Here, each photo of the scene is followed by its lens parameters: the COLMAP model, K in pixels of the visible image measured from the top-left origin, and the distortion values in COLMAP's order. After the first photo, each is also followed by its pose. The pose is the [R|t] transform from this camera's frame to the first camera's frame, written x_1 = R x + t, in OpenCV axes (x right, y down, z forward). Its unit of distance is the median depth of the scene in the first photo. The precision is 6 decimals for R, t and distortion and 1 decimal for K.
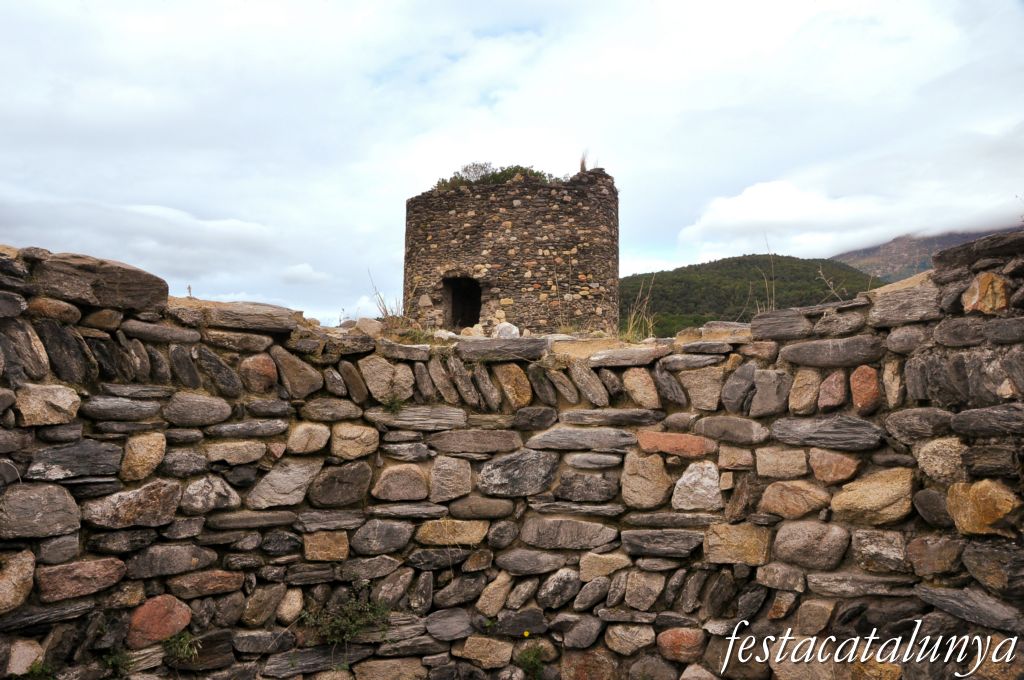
lens RADIAL K [[801.5, 0, 504.8], [0, 801.5, 361.0], [0, 0, 1]] dist [-0.164975, 0.141569]
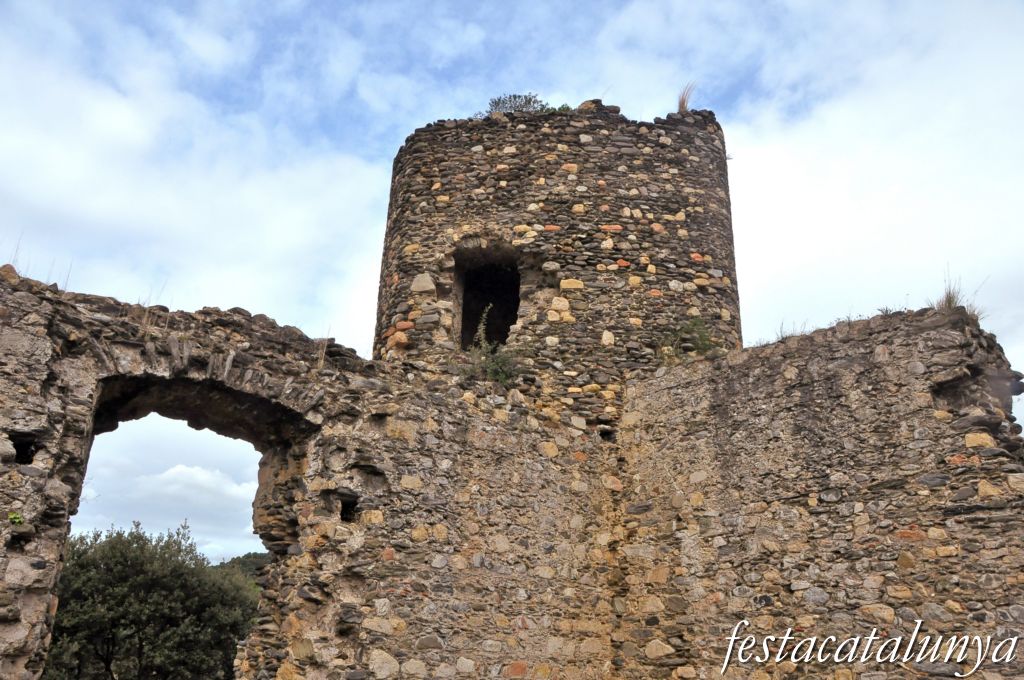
lens RADIAL K [[801.5, 0, 504.8], [0, 801.5, 361.0], [0, 0, 1]] dist [-0.164975, 0.141569]
pose [[0.994651, 0.055342, 0.087212, -0.089400], [-0.027518, 0.955814, -0.292680, 0.141626], [-0.099555, 0.288715, 0.952225, 0.480321]]
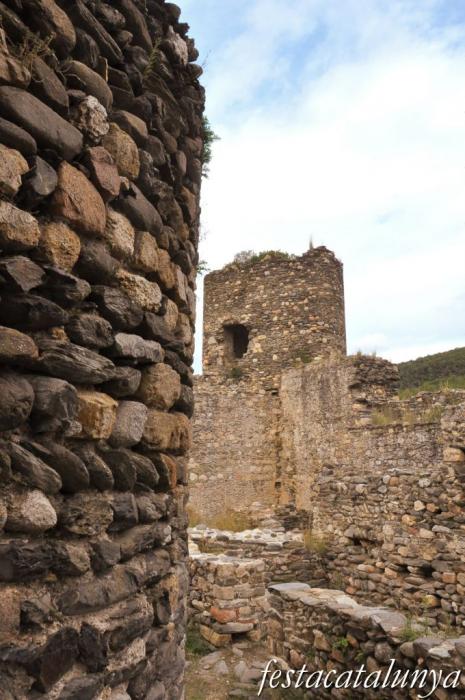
lens RADIAL K [[547.9, 0, 228.9], [0, 547.9, 342.3], [0, 0, 1]] dist [-0.164975, 0.141569]
pose [[0.969043, -0.057091, -0.240200, 0.188127], [0.023973, 0.990058, -0.138604, 0.076153], [0.245725, 0.128555, 0.960777, -0.006876]]
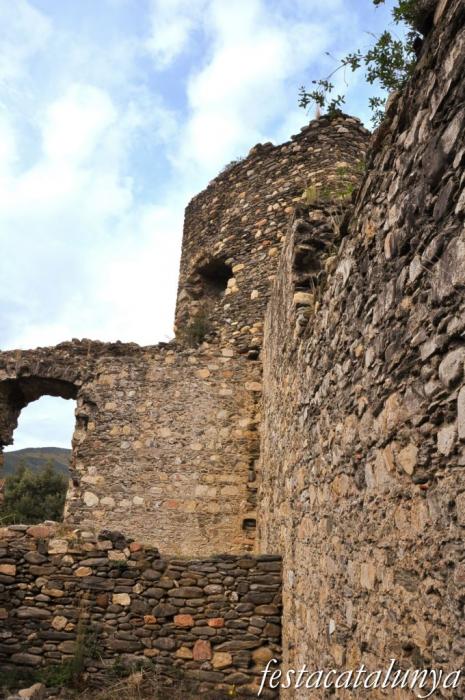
lens RADIAL K [[547.9, 0, 228.9], [0, 547.9, 342.3], [0, 0, 1]] dist [-0.164975, 0.141569]
pose [[0.785801, -0.194514, -0.587095, 0.330798], [0.002067, 0.950077, -0.312009, 0.191117], [0.618476, 0.243964, 0.746974, 0.555711]]
